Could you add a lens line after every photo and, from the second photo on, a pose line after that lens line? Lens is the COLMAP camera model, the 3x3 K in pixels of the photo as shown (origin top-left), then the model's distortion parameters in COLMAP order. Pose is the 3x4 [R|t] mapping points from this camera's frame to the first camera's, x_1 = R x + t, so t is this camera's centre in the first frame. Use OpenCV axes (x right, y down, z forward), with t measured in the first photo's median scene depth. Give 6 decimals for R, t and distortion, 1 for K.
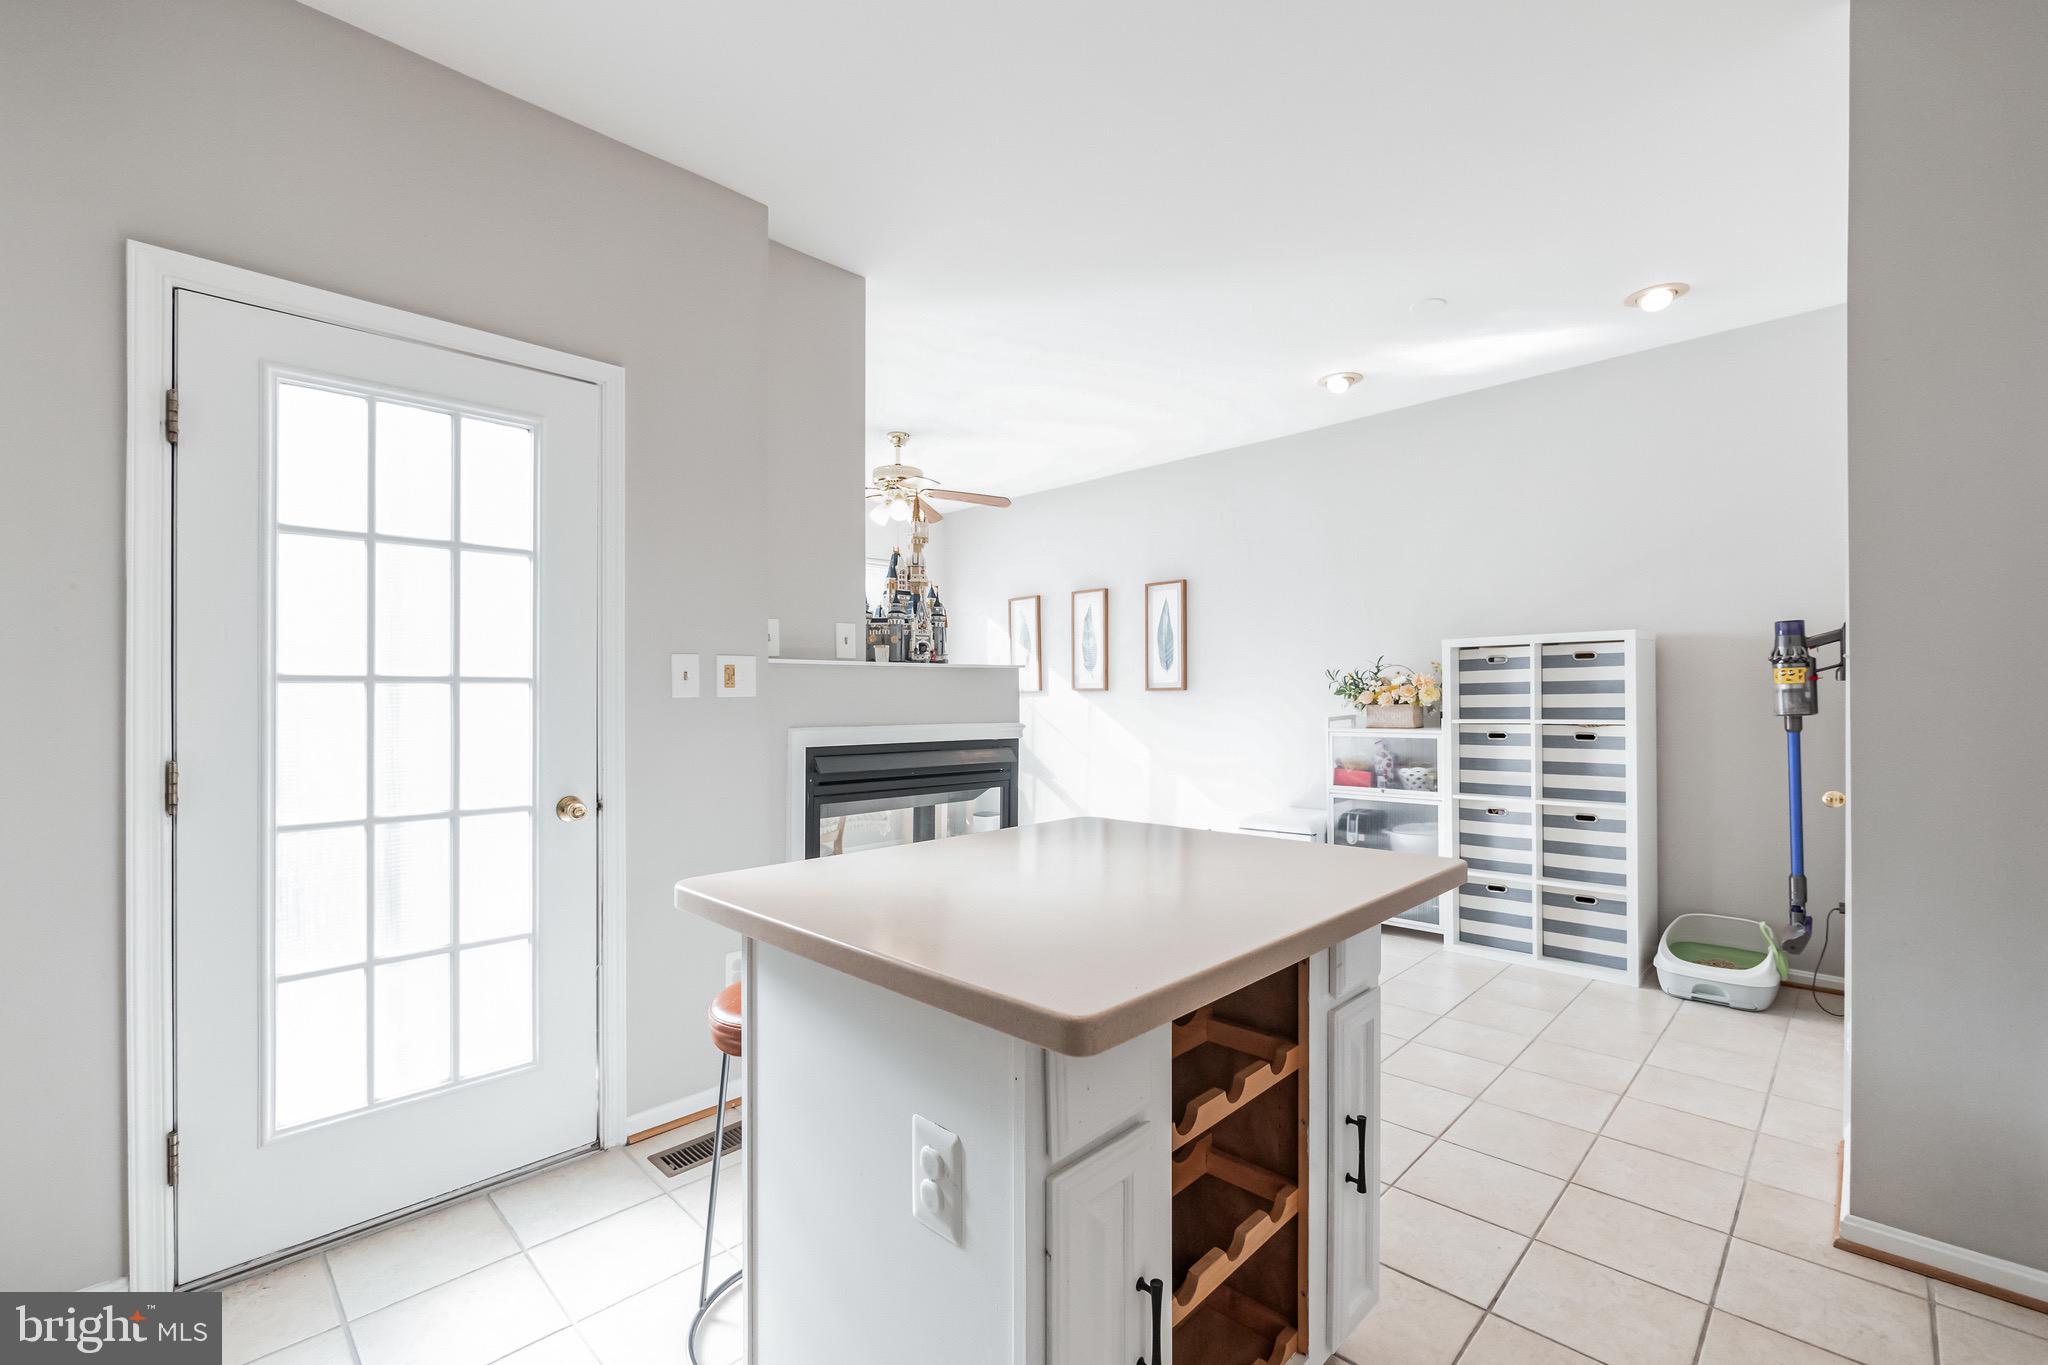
lens RADIAL K [[877.8, 0, 1024.0], [0, 877.8, 682.5], [0, 0, 1]] dist [-0.000542, 0.000226]
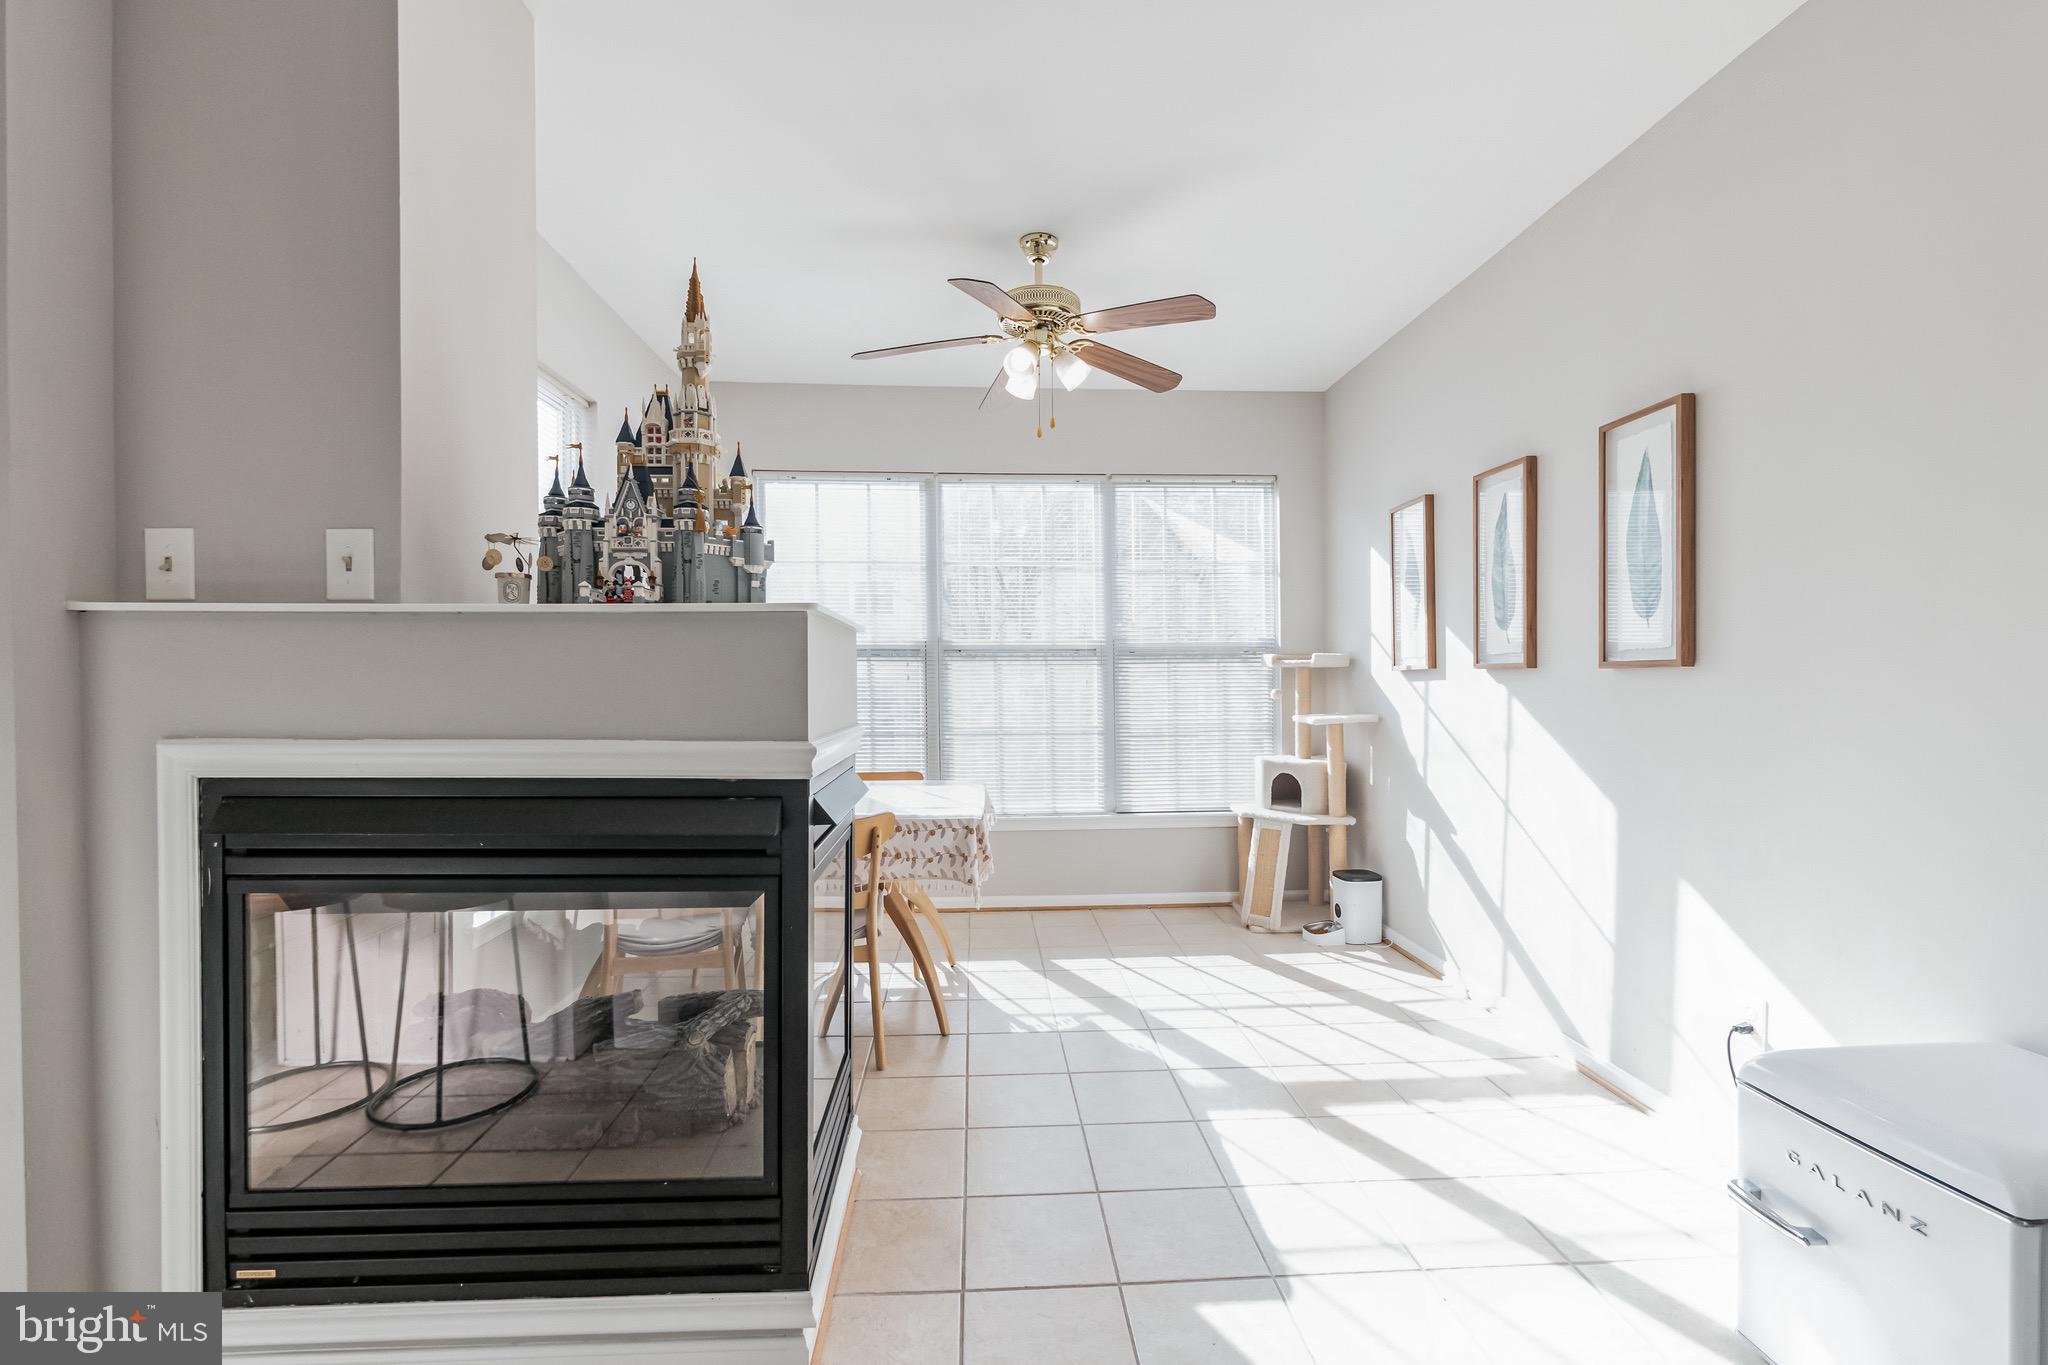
lens RADIAL K [[877.8, 0, 1024.0], [0, 877.8, 682.5], [0, 0, 1]] dist [-0.000542, 0.000226]
pose [[0.745629, 0.004318, -0.666347, 0.433031], [0.008127, 0.999846, 0.015573, 0.015121], [0.666312, -0.017027, 0.745479, 0.943302]]
